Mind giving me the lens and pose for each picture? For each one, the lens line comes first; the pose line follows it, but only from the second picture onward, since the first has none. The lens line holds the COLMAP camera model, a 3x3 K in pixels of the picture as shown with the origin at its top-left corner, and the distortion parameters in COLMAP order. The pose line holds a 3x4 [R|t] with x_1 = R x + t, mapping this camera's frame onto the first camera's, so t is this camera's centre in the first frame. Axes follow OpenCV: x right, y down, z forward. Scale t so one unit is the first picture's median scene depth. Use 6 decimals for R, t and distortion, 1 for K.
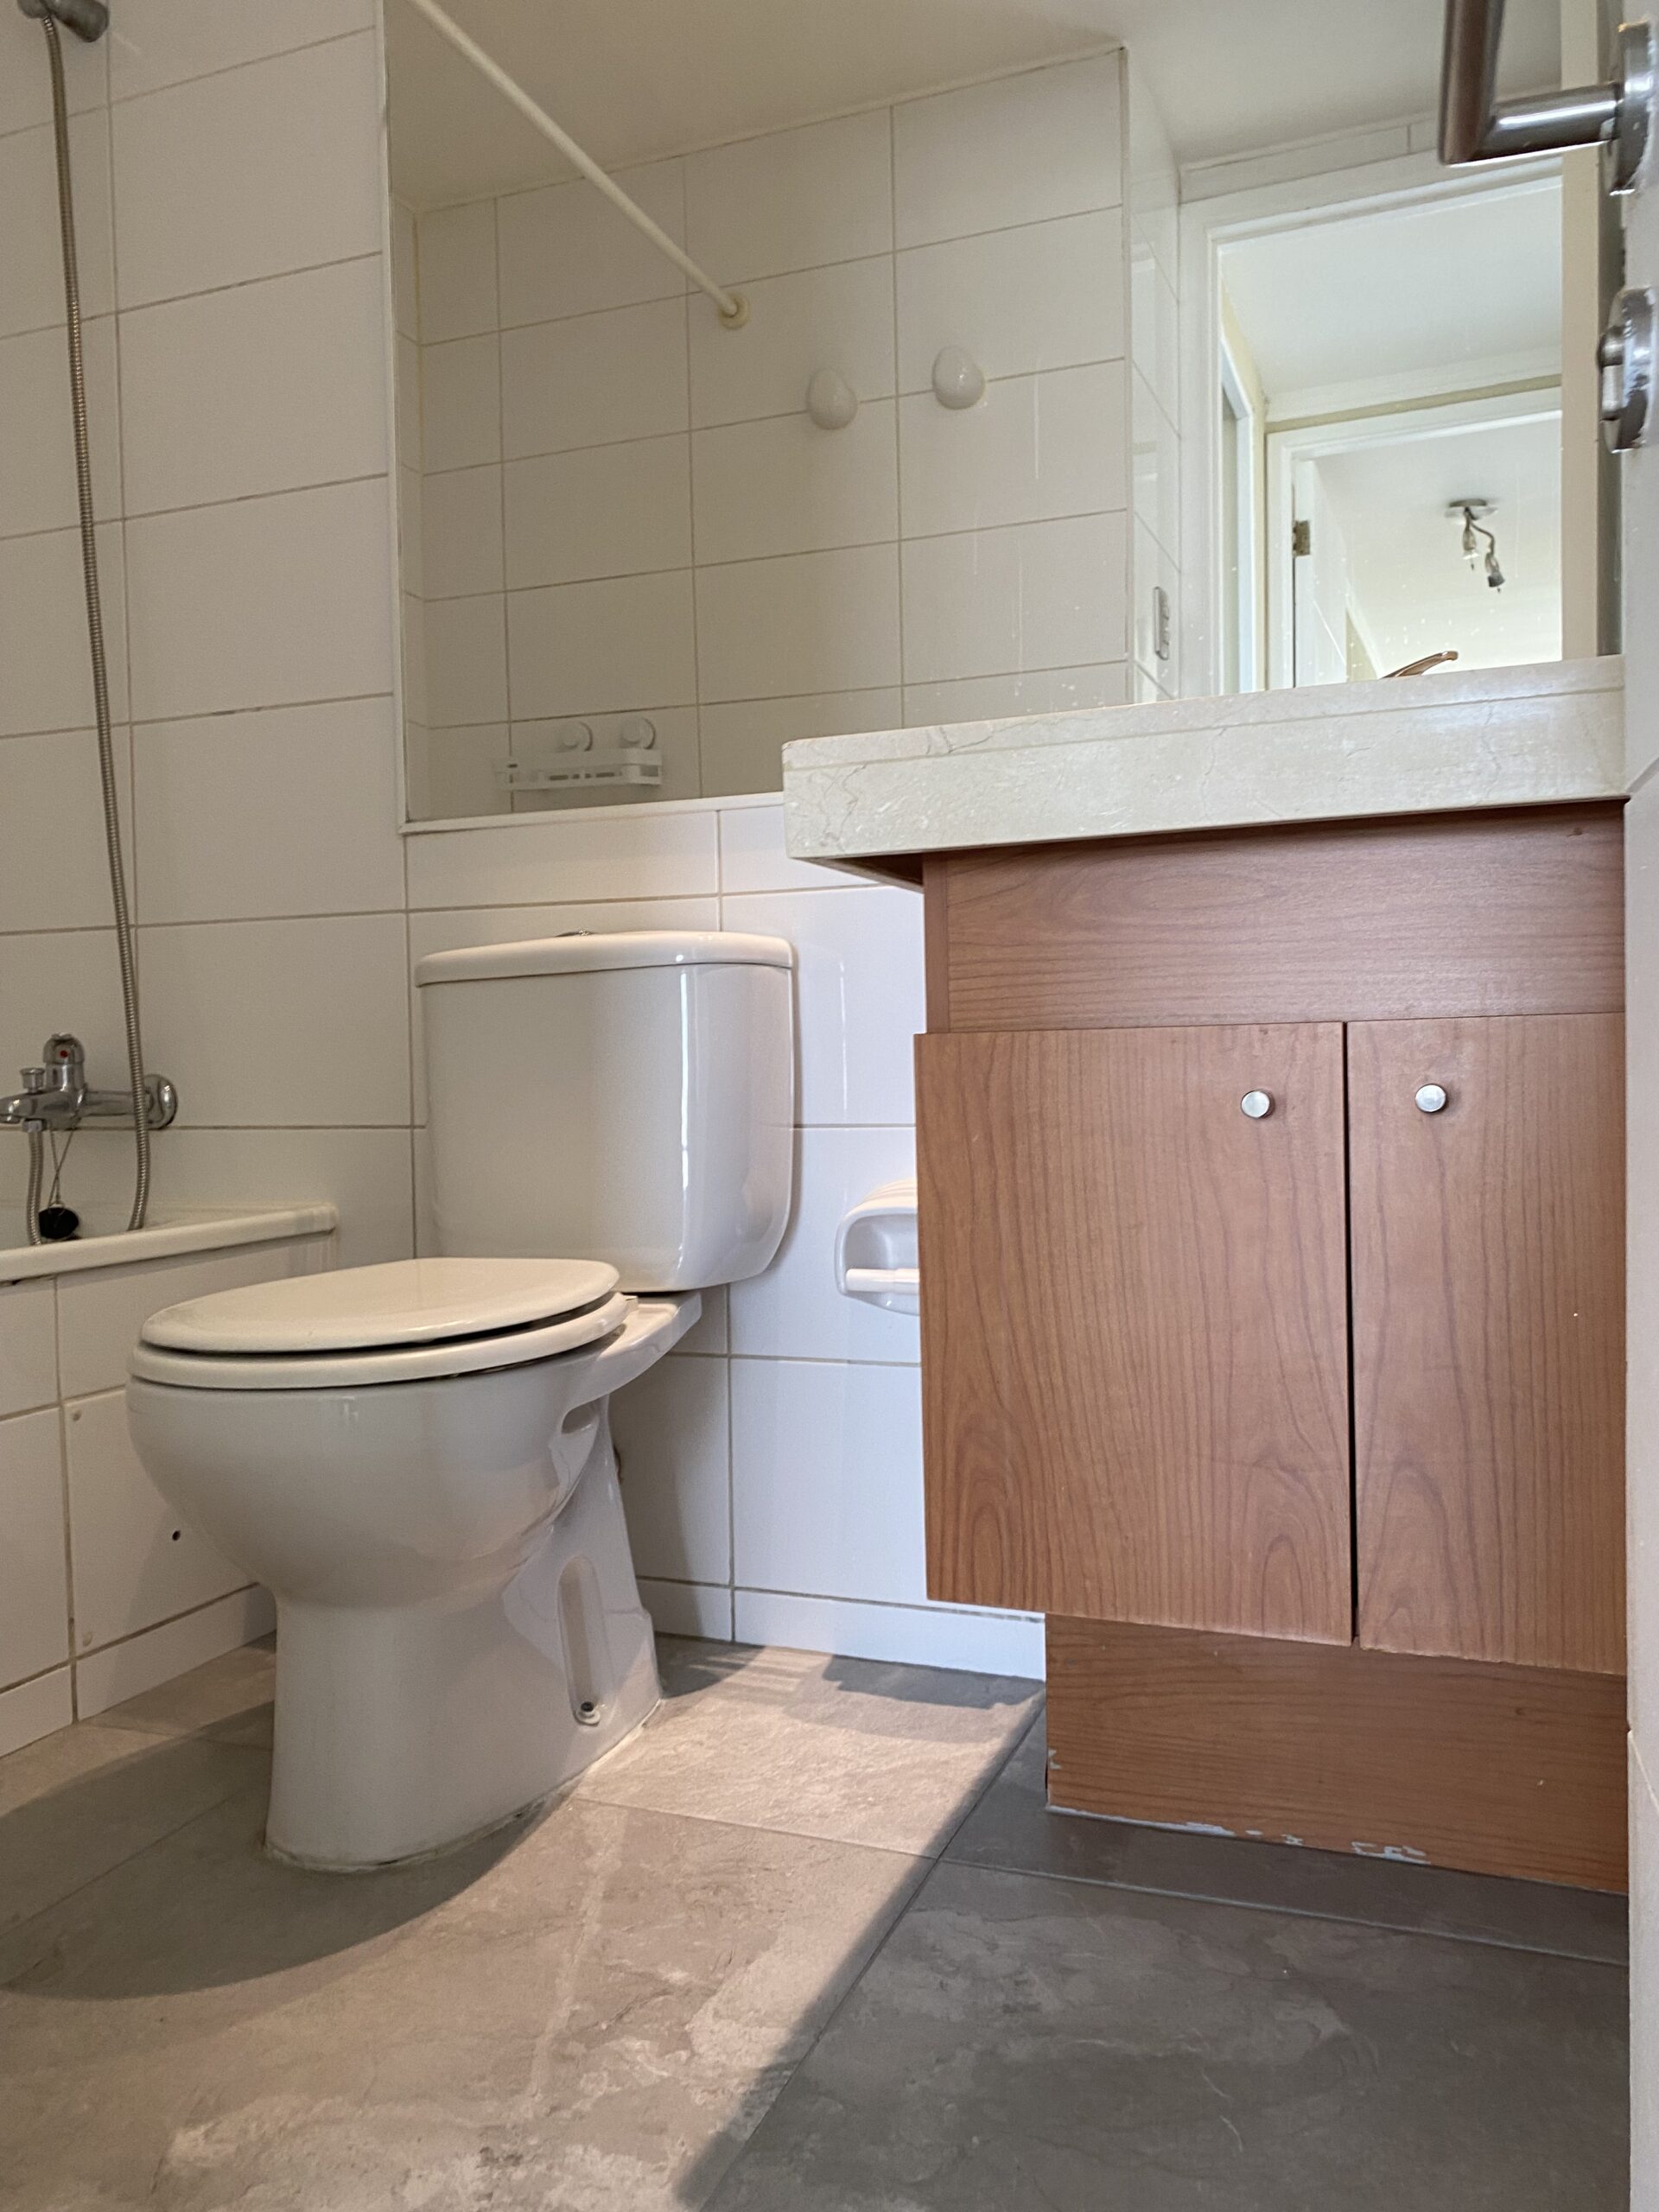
lens RADIAL K [[1681.0, 0, 838.0], [0, 1681.0, 1102.6], [0, 0, 1]] dist [0.026968, -0.038920]
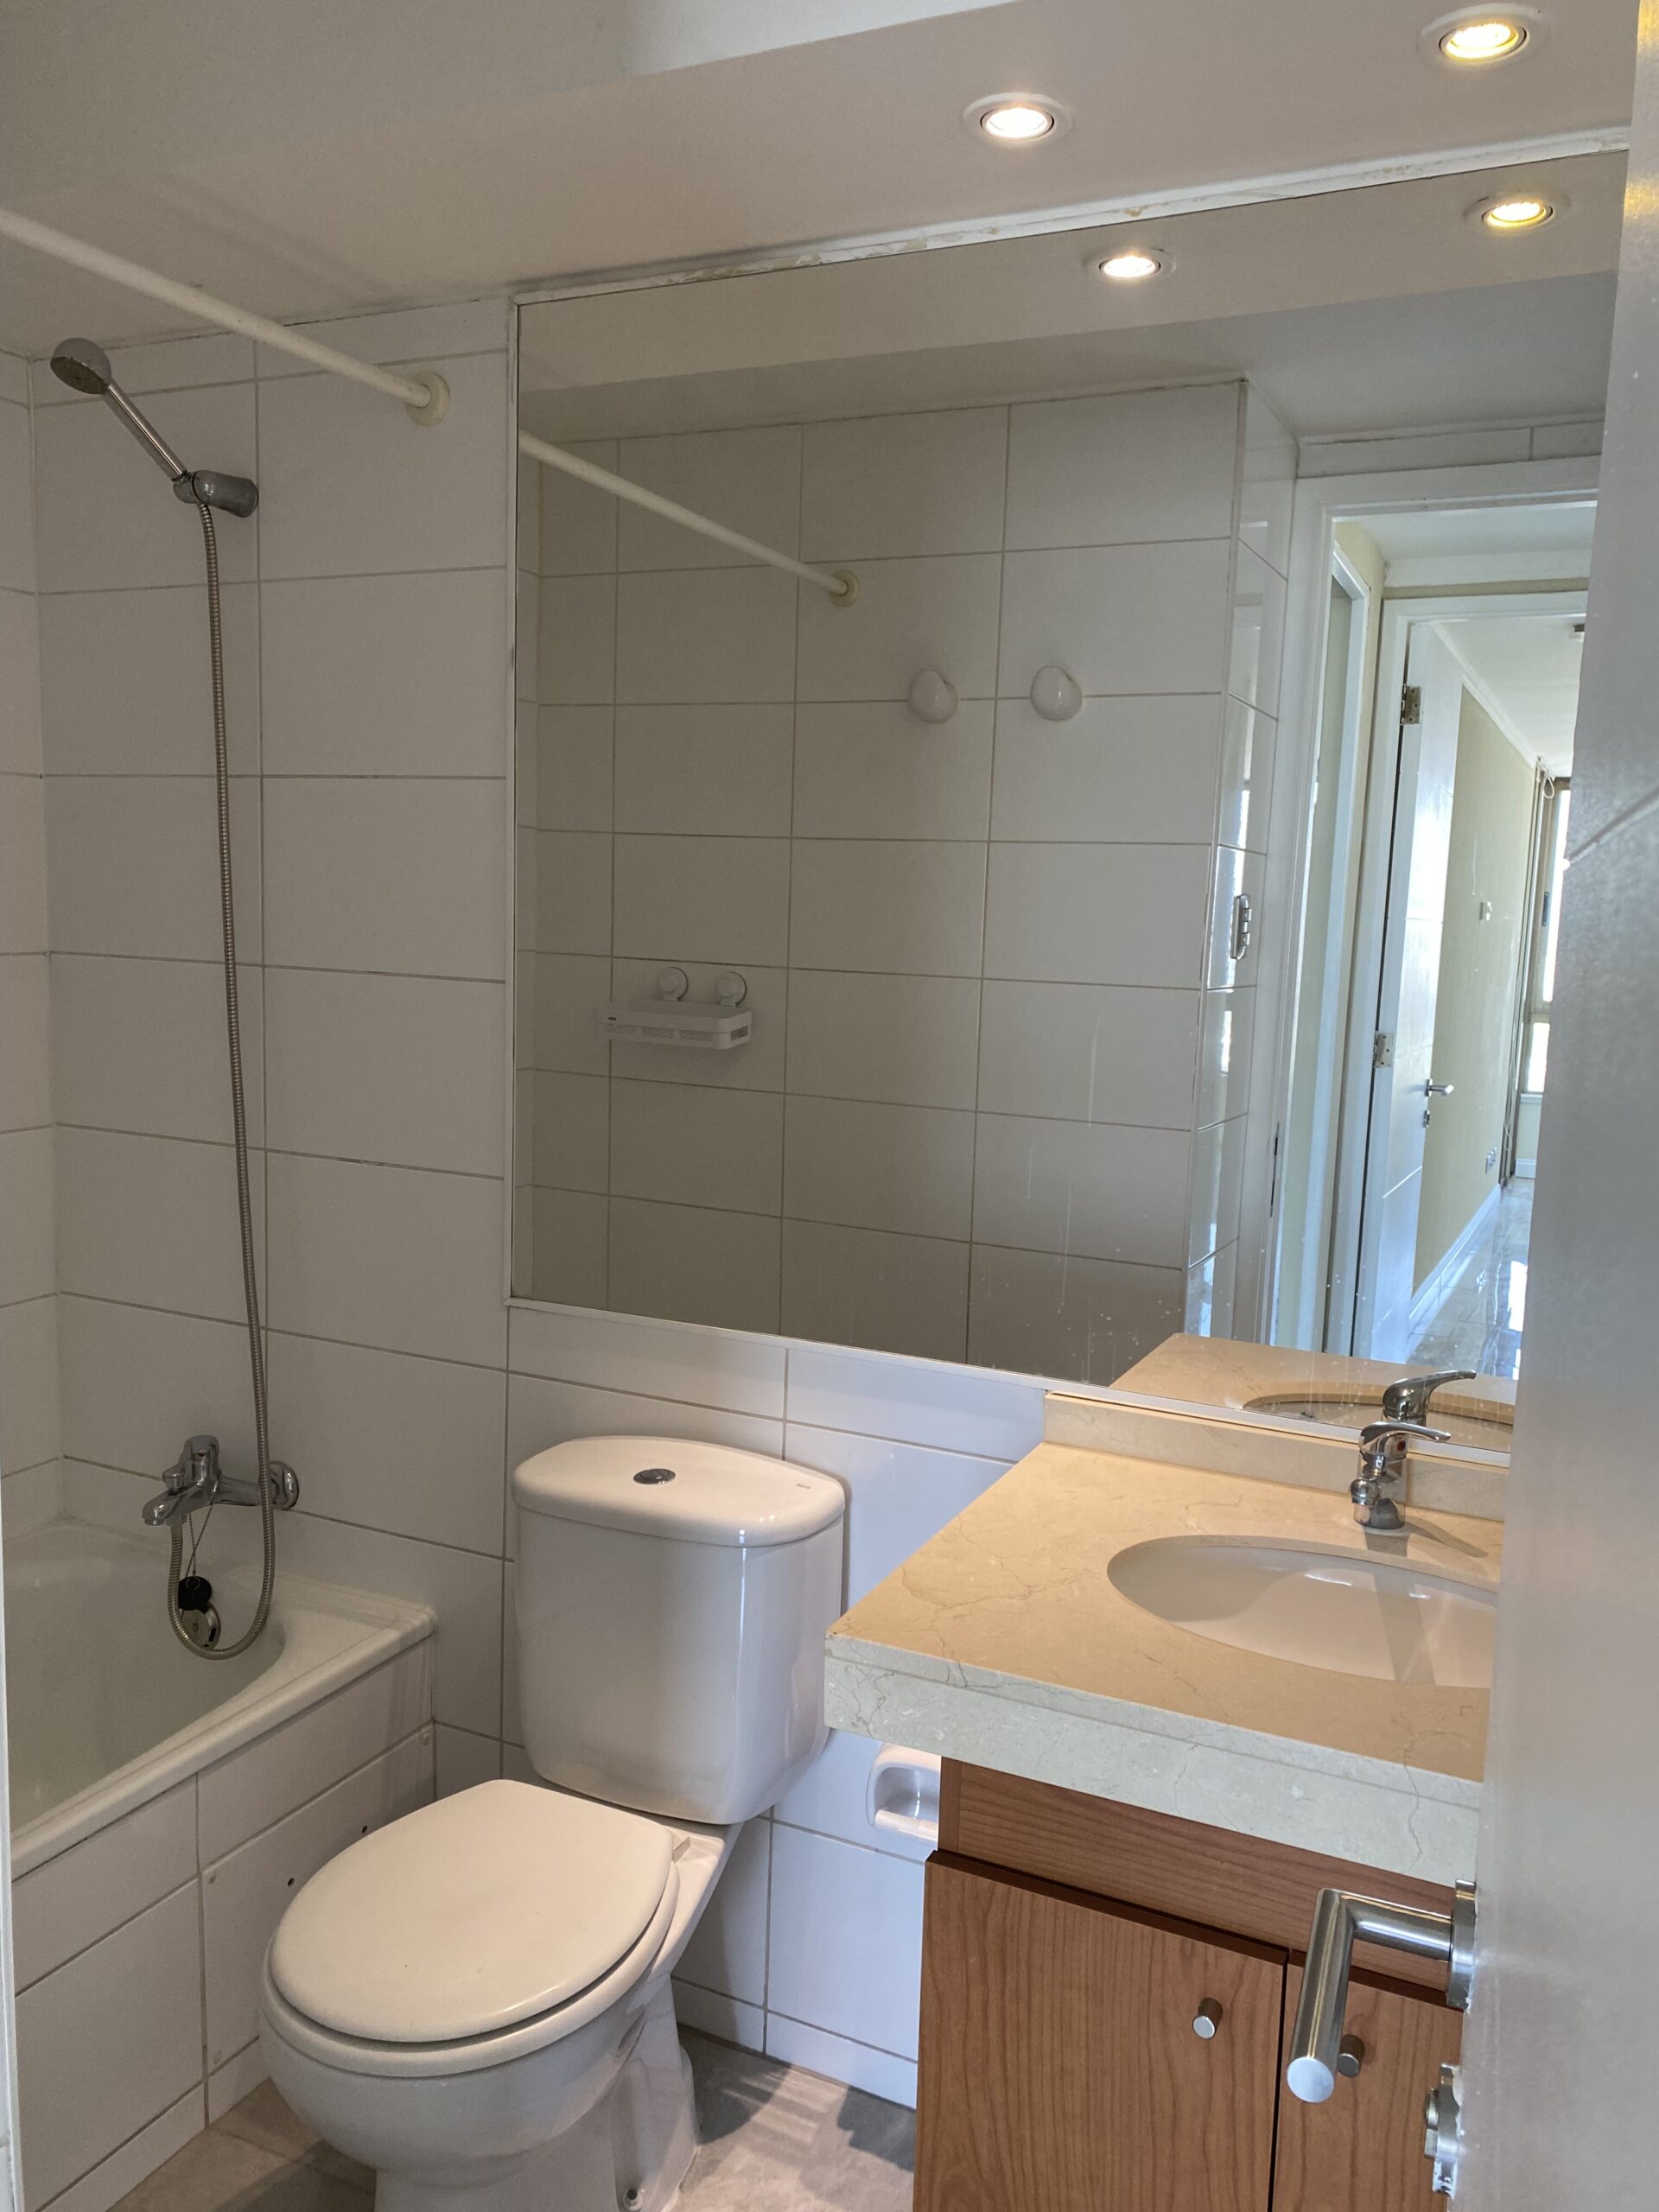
lens RADIAL K [[1681.0, 0, 820.2], [0, 1681.0, 1122.1], [0, 0, 1]] dist [0.026968, -0.038920]
pose [[0.996466, 0.058331, -0.060447, 0.008361], [-0.052624, 0.994362, 0.092059, -0.427920], [0.065477, -0.088553, 0.993917, -0.081989]]
